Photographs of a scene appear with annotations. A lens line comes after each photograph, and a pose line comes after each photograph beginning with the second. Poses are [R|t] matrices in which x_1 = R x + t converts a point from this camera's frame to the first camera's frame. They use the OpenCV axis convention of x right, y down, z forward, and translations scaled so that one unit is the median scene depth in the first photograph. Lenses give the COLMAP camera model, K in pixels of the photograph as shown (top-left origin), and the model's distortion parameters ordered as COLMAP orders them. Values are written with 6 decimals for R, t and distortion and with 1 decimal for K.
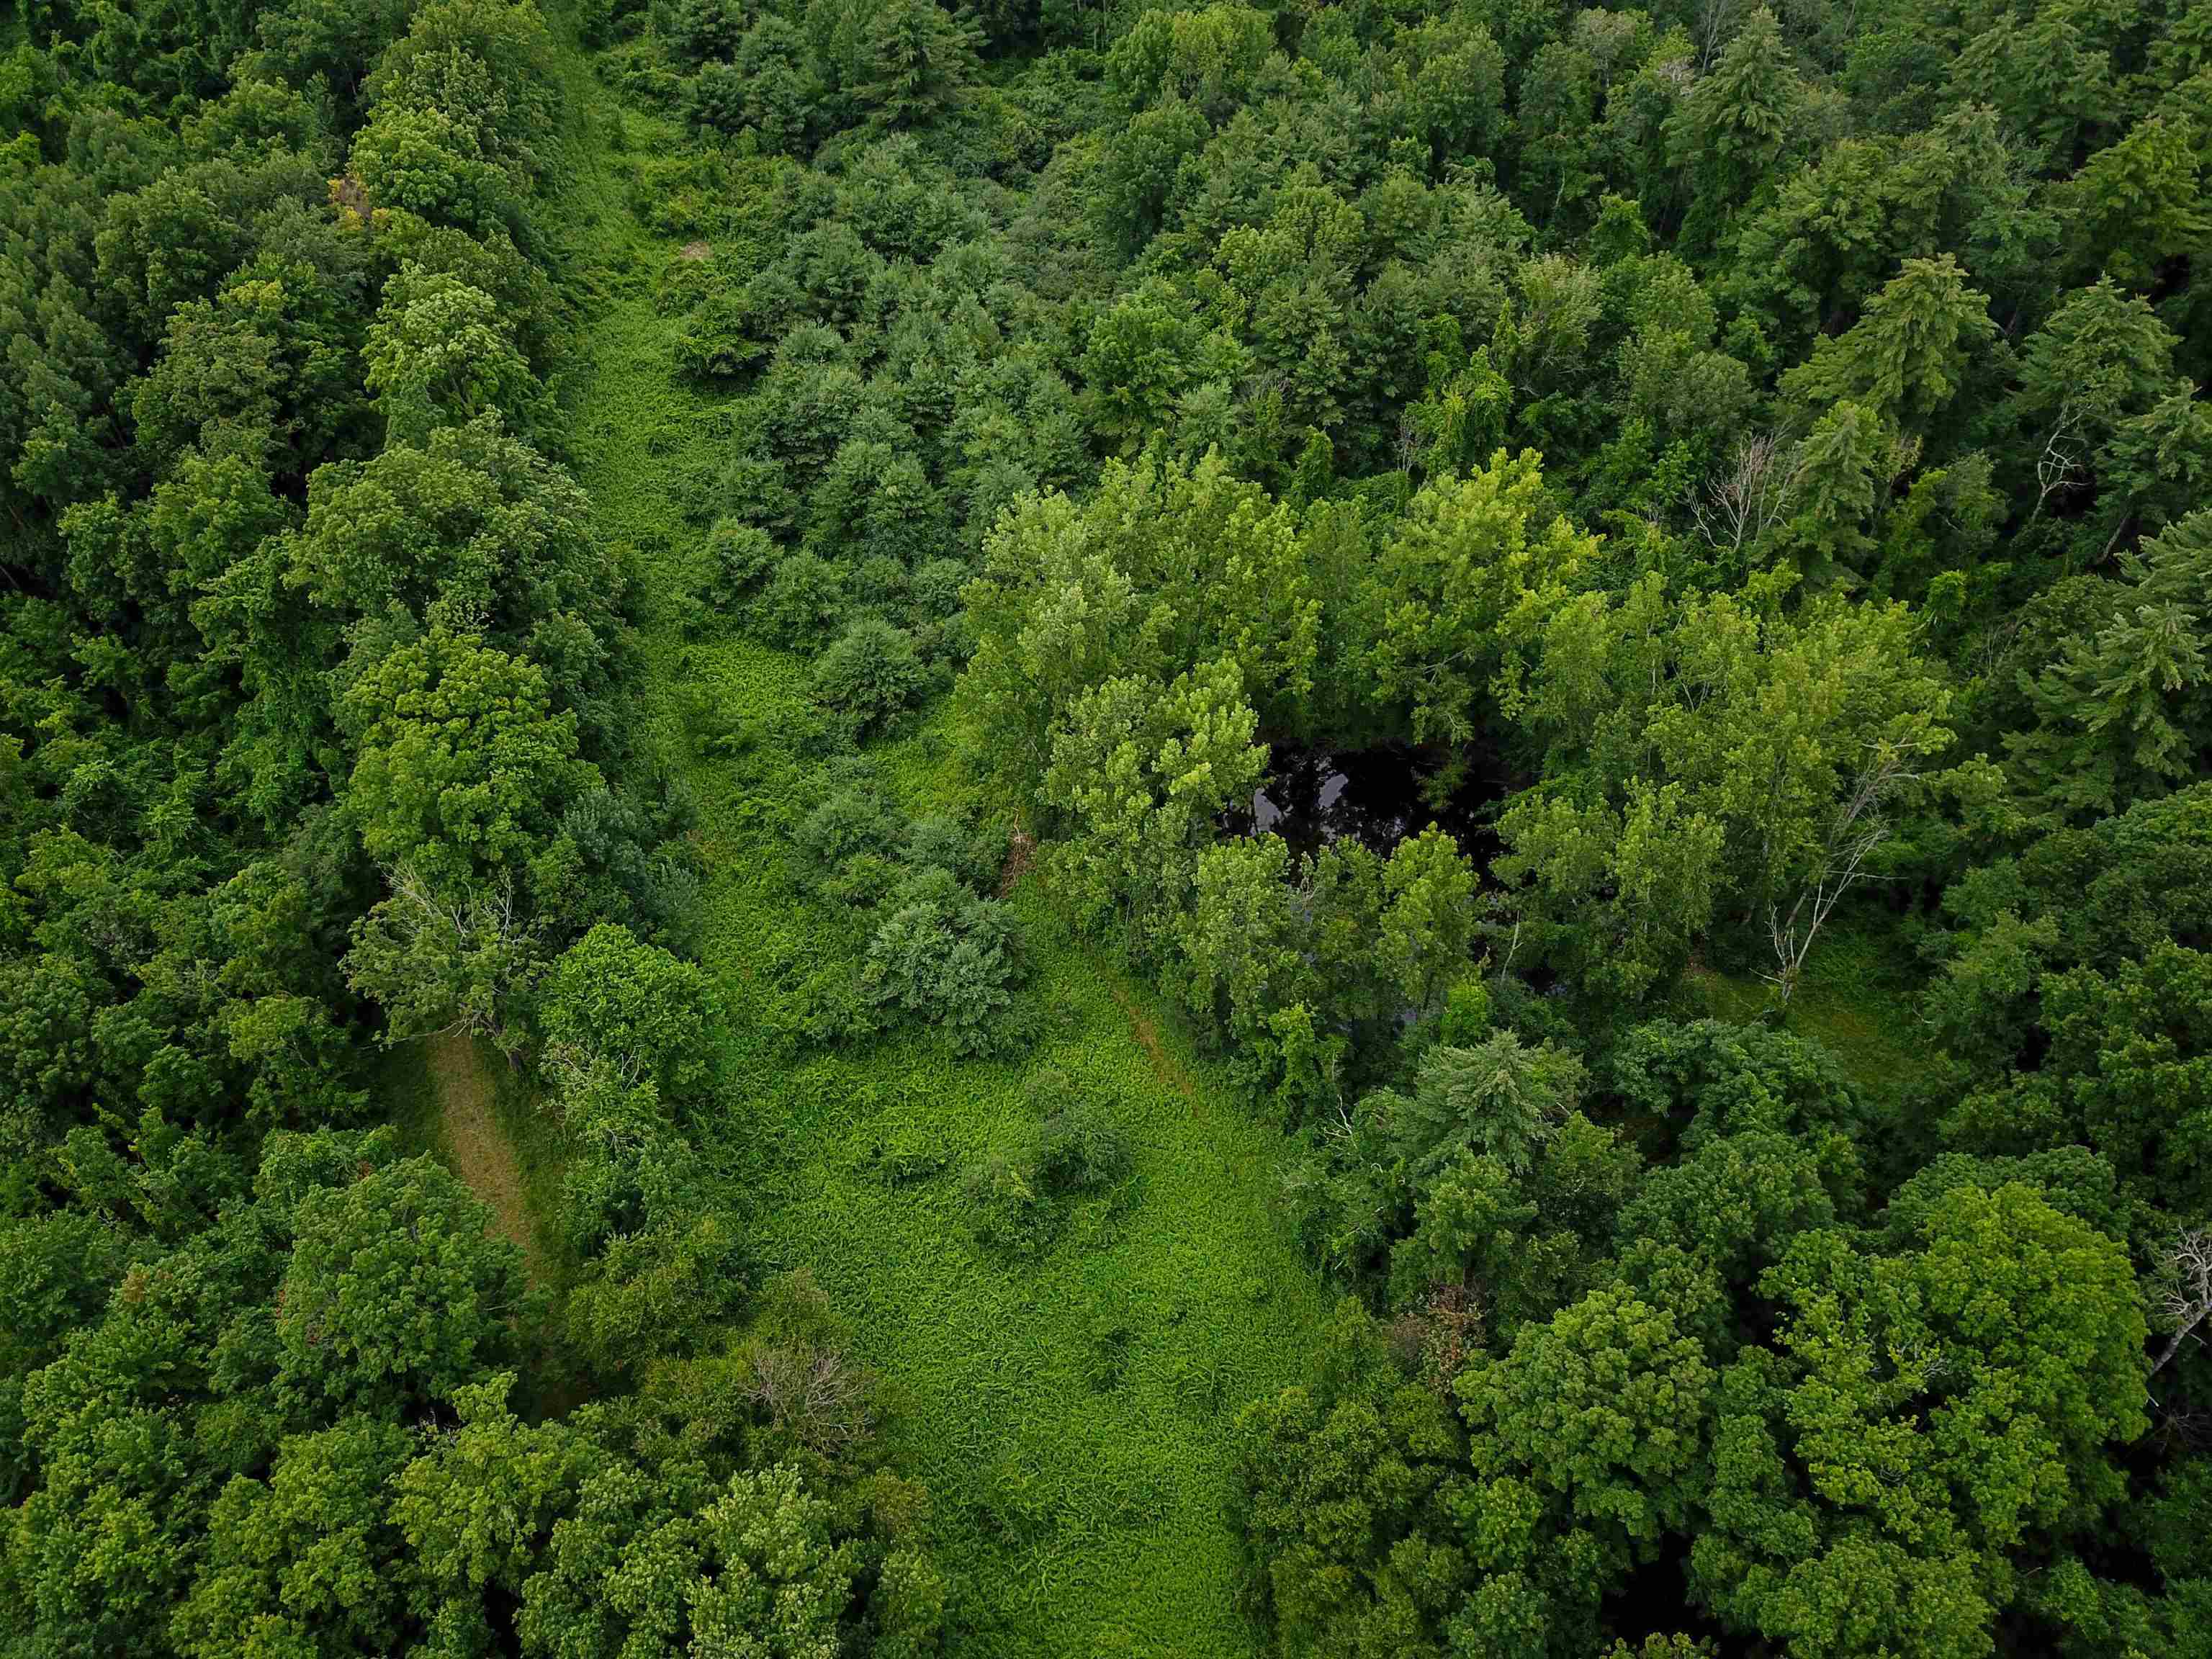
lens RADIAL K [[1708.5, 0, 1099.8], [0, 1708.5, 823.5], [0, 0, 1]] dist [0.018993, -0.020831]
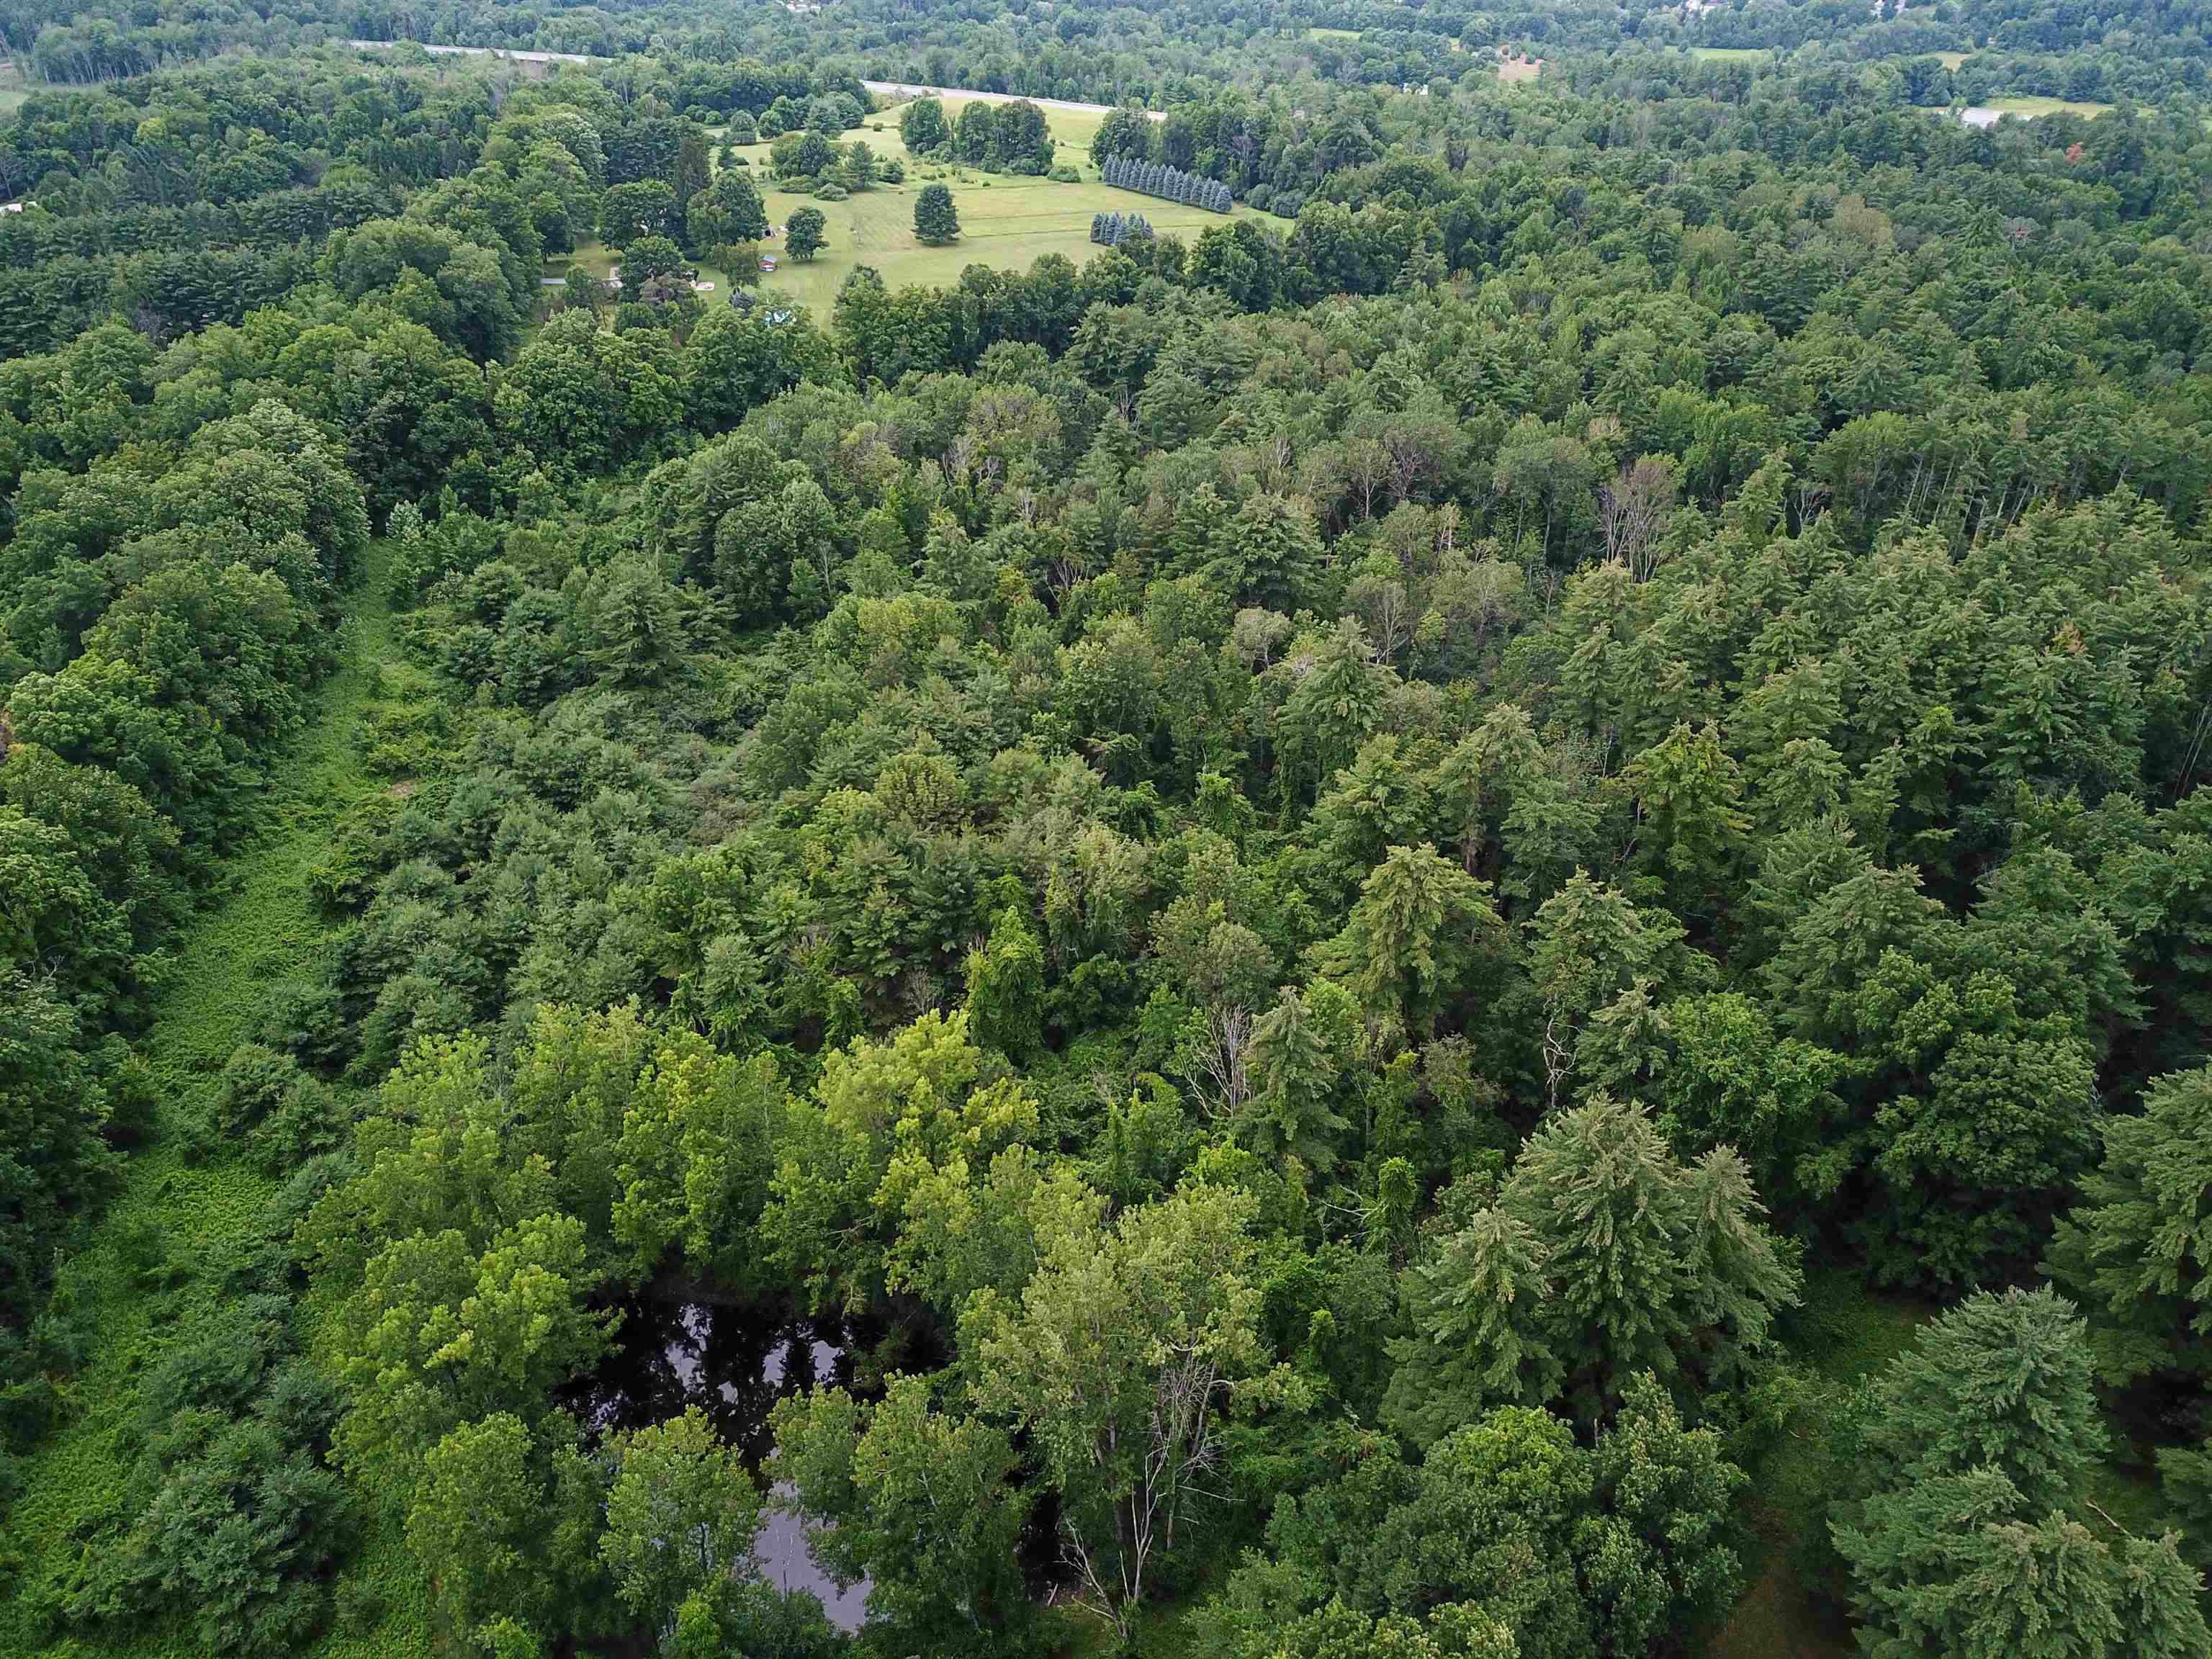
lens RADIAL K [[1708.5, 0, 1094.8], [0, 1708.5, 807.2], [0, 0, 1]] dist [0.018993, -0.020831]
pose [[0.997729, 0.037613, -0.055879, 0.313170], [-0.052972, 0.950557, -0.306000, -0.026350], [0.041607, 0.308265, 0.950390, 0.015662]]
